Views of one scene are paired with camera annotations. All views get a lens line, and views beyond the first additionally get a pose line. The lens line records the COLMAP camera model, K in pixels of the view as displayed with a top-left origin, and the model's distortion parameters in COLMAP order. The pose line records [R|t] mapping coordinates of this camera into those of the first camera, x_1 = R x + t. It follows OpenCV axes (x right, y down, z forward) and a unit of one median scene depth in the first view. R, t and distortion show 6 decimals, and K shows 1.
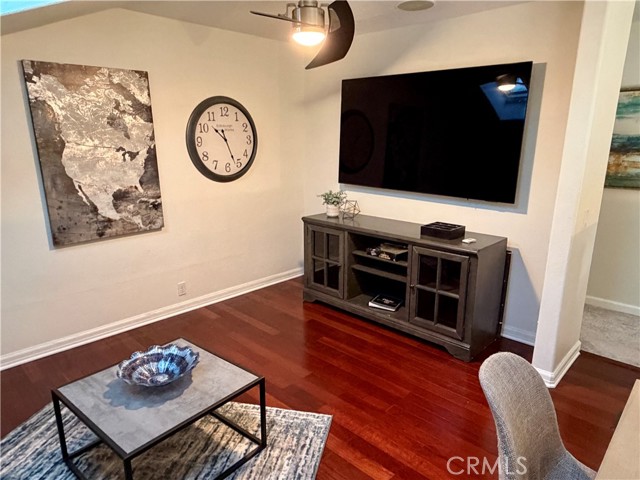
lens RADIAL K [[425.6, 0, 319.9], [0, 425.6, 240.9], [0, 0, 1]] dist [-0.004163, 0.009430]
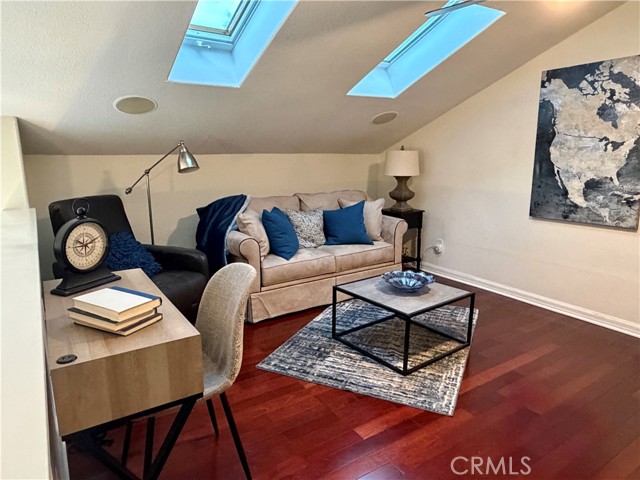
lens RADIAL K [[425.6, 0, 319.7], [0, 425.6, 240.3], [0, 0, 1]] dist [-0.004163, 0.009430]
pose [[-0.224143, 0.197730, -0.954287, 0.690372], [-0.240428, 0.937715, 0.250768, -0.081650], [0.944433, 0.285645, -0.162642, 0.595578]]
